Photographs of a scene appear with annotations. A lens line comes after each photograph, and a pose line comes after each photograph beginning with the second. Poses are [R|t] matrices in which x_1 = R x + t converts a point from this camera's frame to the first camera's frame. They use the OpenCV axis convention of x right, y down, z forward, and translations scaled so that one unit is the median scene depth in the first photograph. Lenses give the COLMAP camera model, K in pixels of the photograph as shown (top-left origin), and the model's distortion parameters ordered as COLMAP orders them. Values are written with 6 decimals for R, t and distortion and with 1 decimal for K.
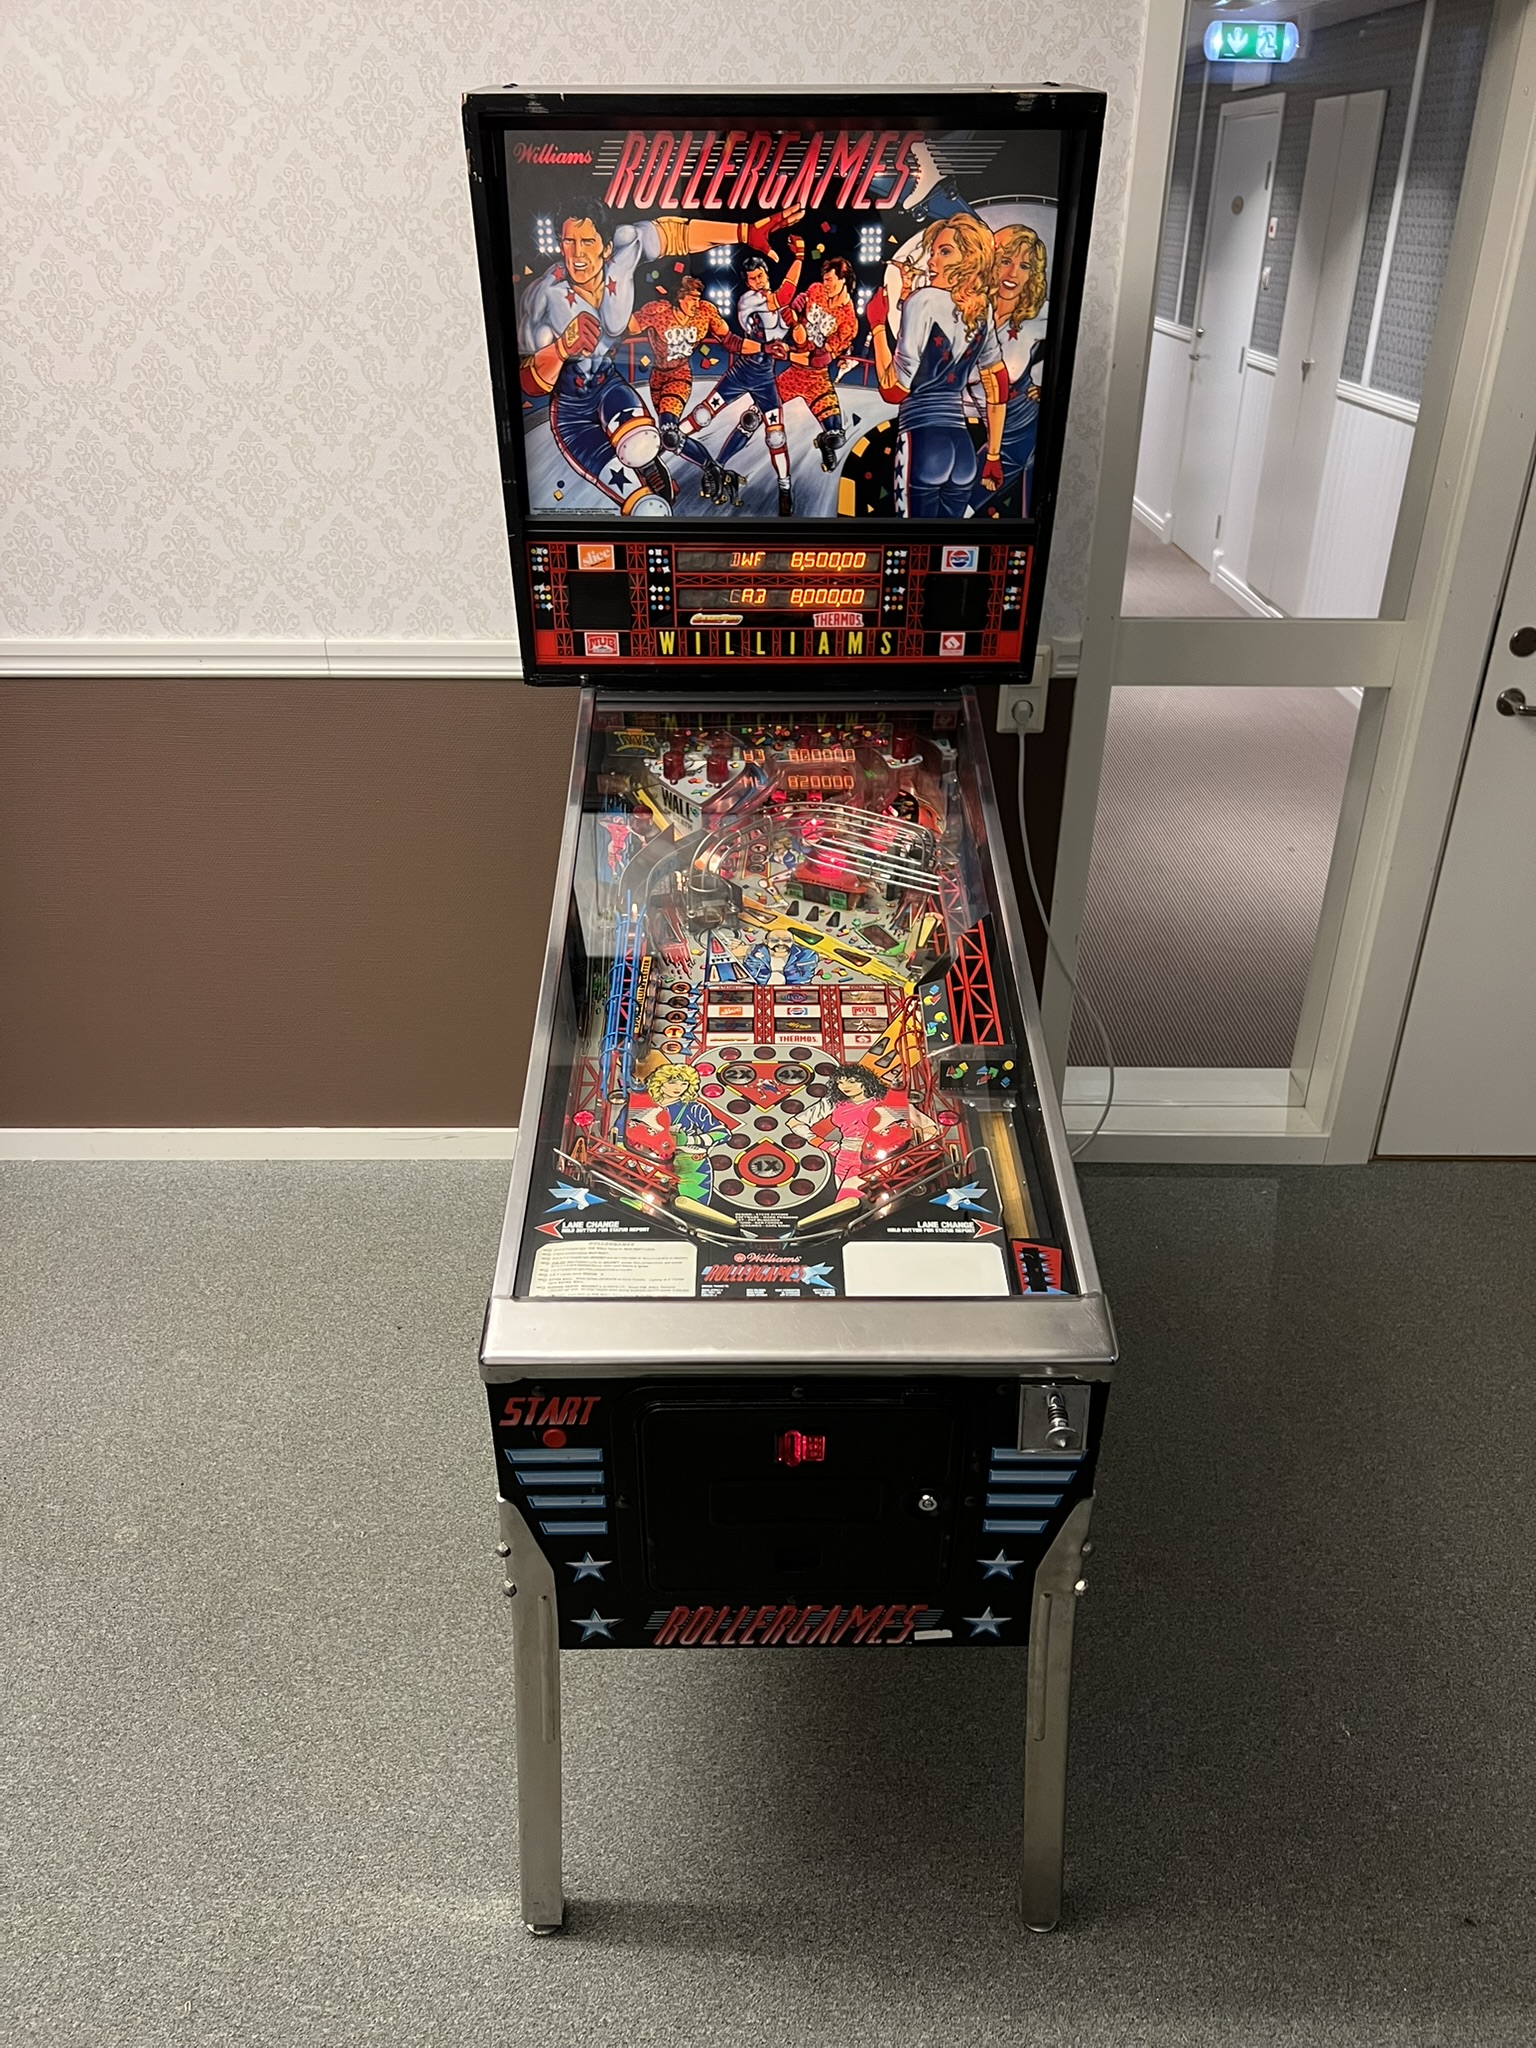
lens RADIAL K [[1541.9, 0, 756.7], [0, 1541.9, 1032.6], [0, 0, 1]] dist [0.040378, -0.054153]
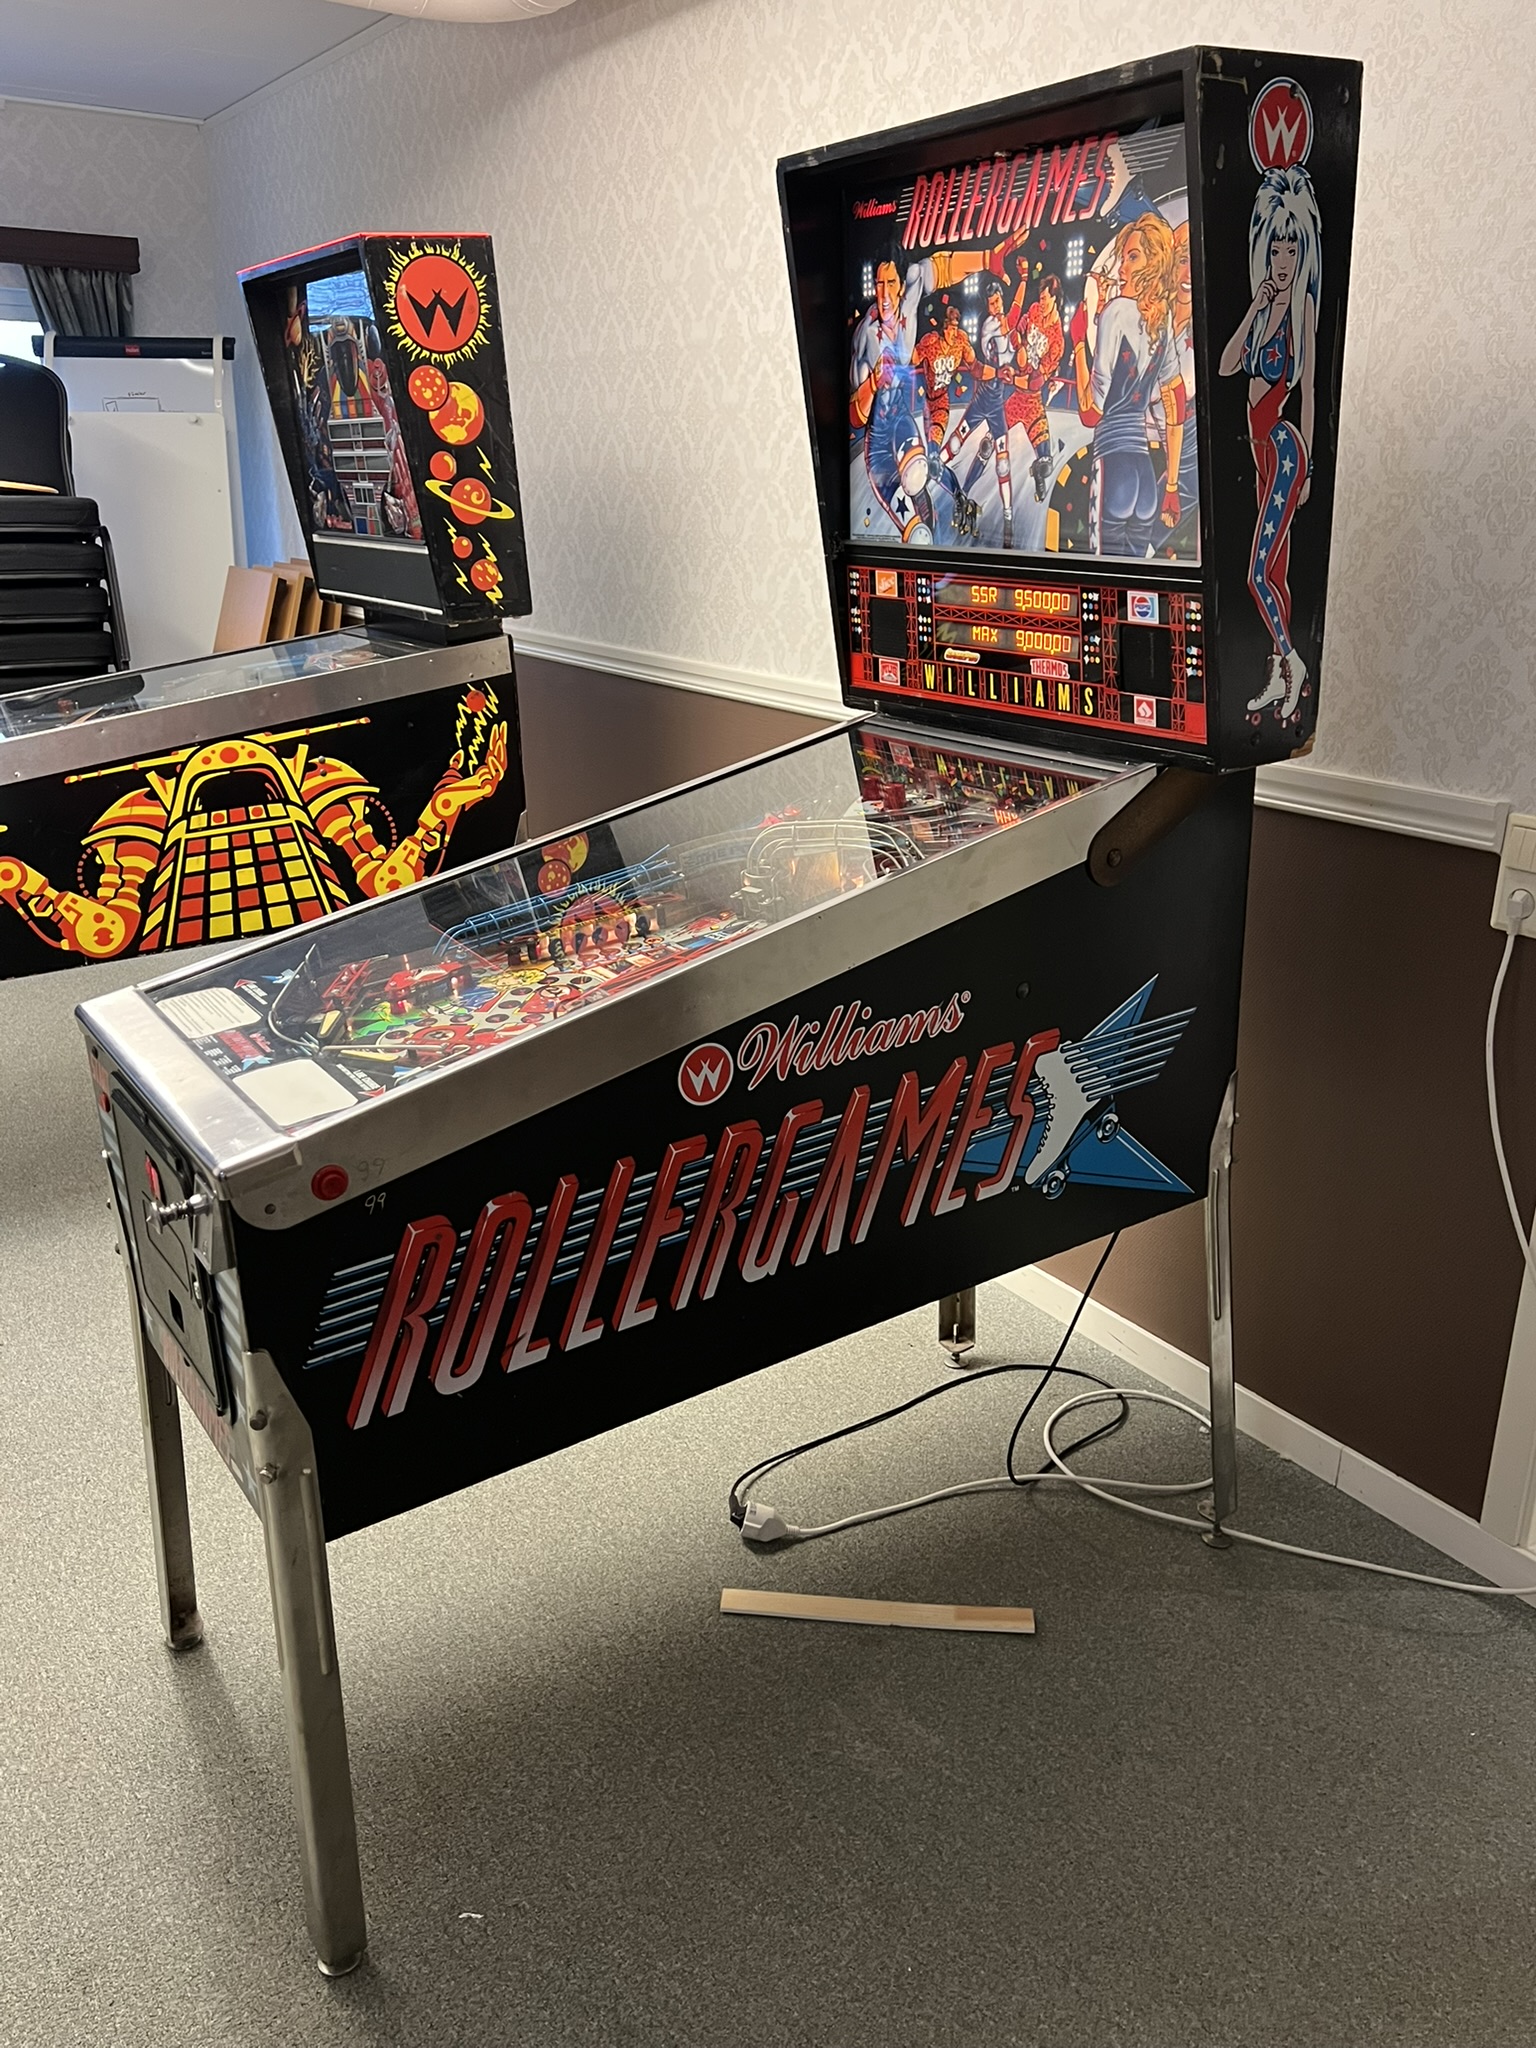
lens RADIAL K [[1625.8, 0, 799.5], [0, 1625.8, 1045.9], [0, 0, 1]] dist [0.009429, -0.026463]
pose [[0.566416, 0.272823, -0.777651, 0.842221], [-0.419341, 0.907735, 0.013026, -0.020107], [0.709455, 0.318723, 0.628562, 0.405358]]
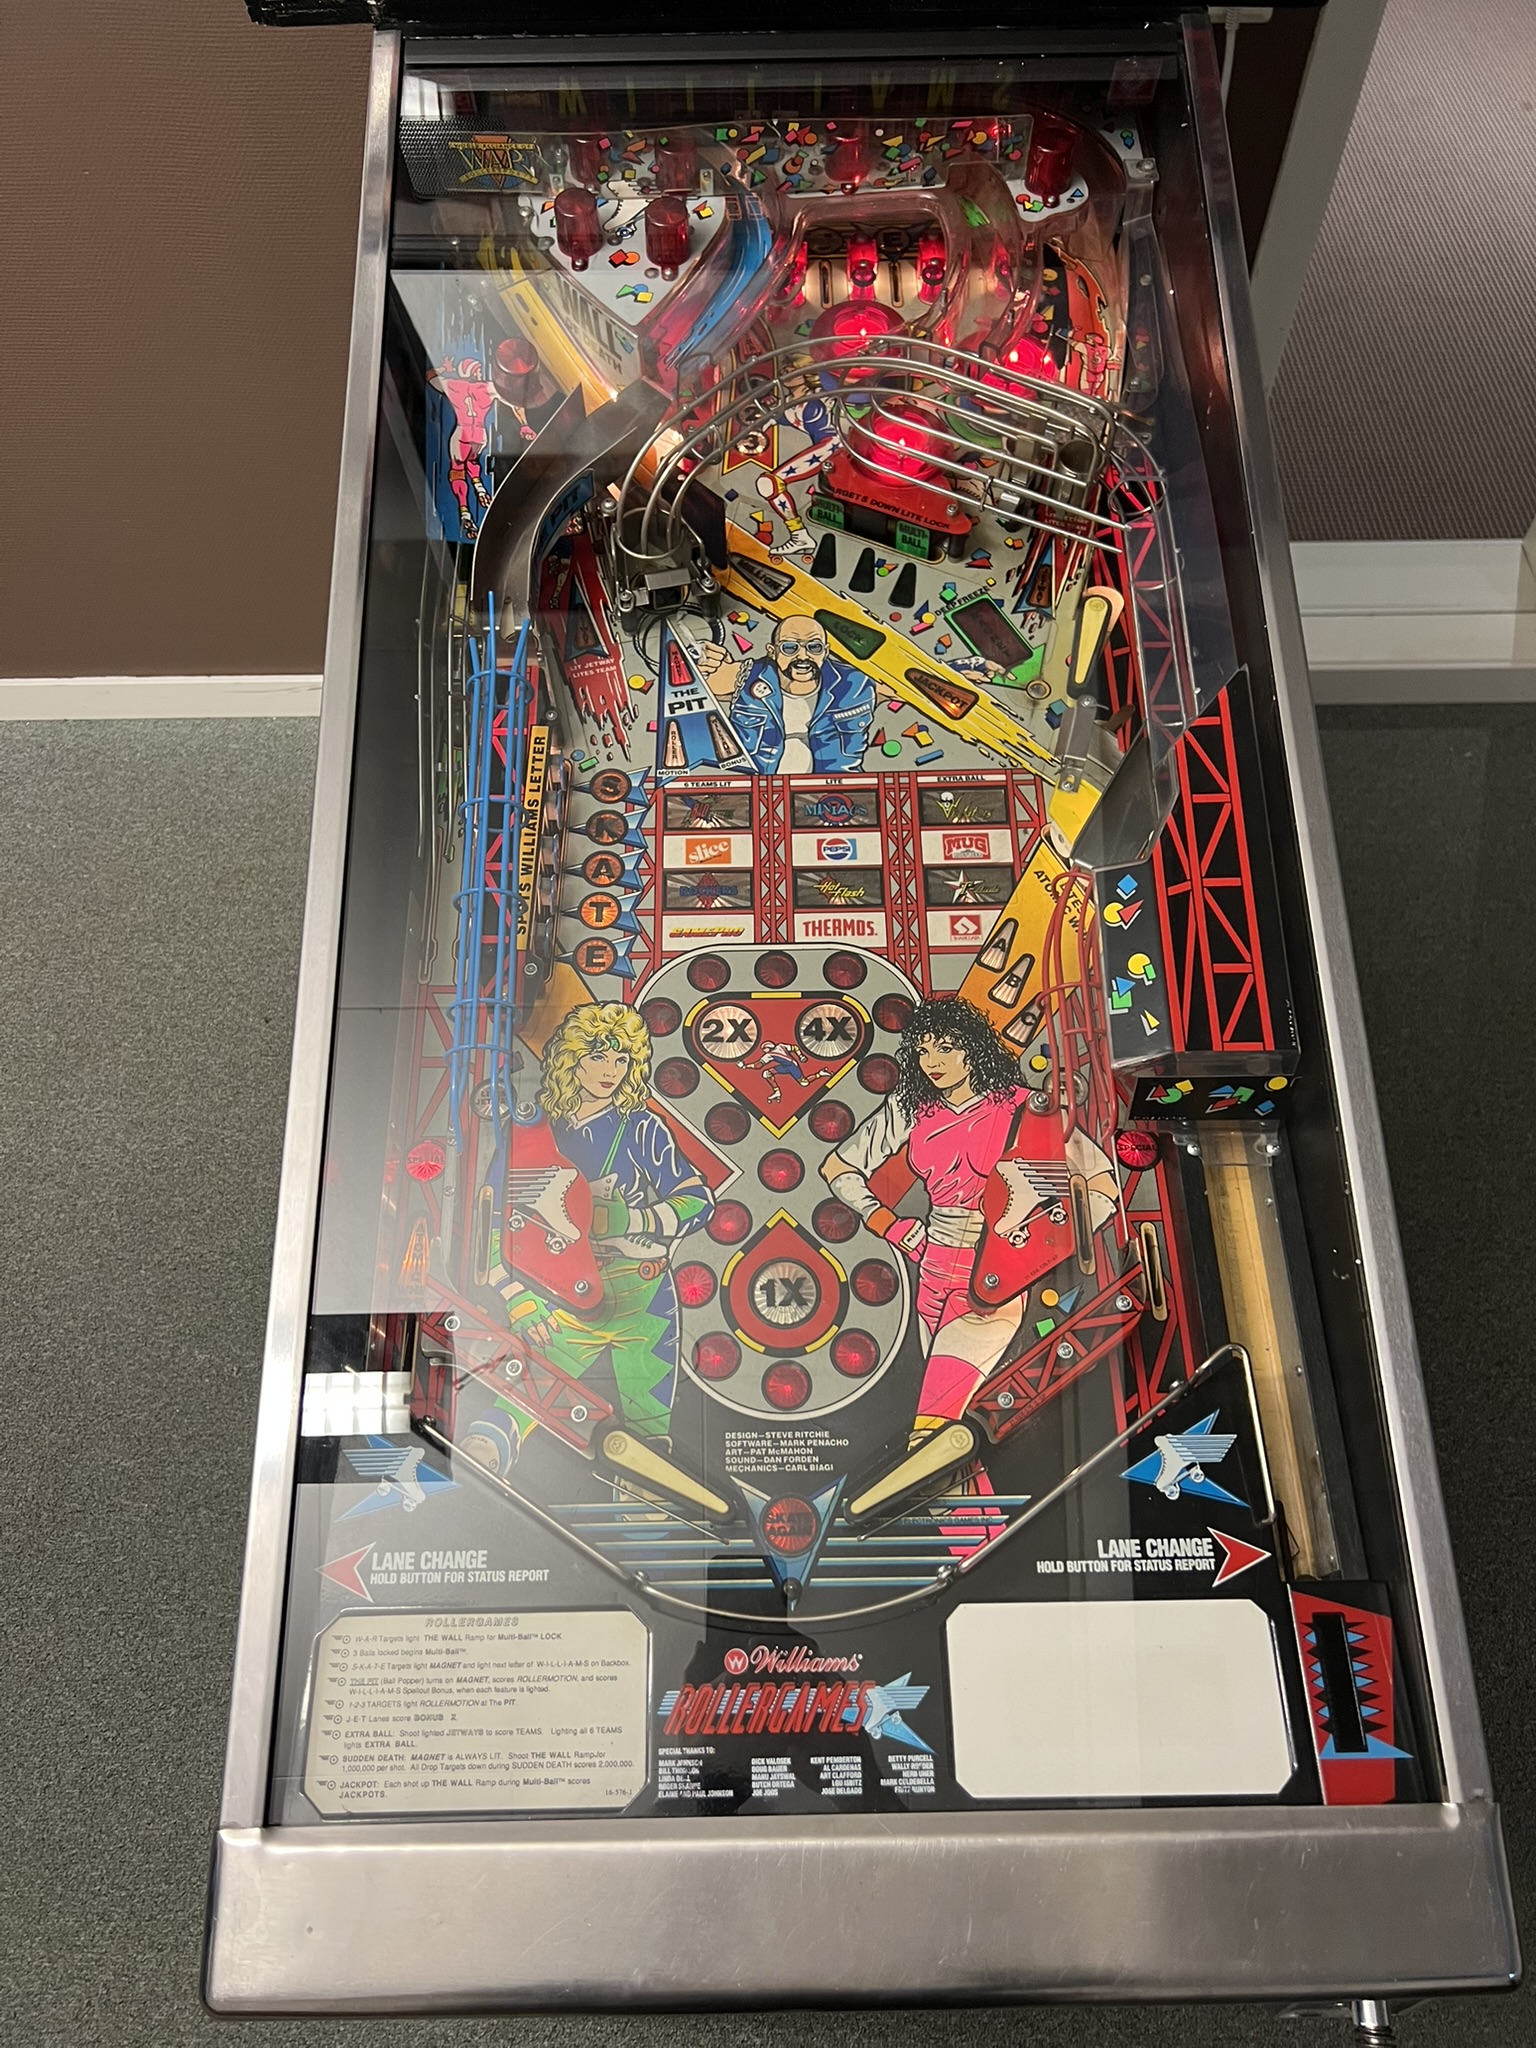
lens RADIAL K [[1541.9, 0, 756.7], [0, 1541.9, 1032.6], [0, 0, 1]] dist [0.040378, -0.054153]
pose [[0.999883, -0.015190, -0.002046, -0.000331], [0.014388, 0.884256, 0.466781, -0.192842], [-0.005281, -0.466756, 0.884370, 0.492124]]
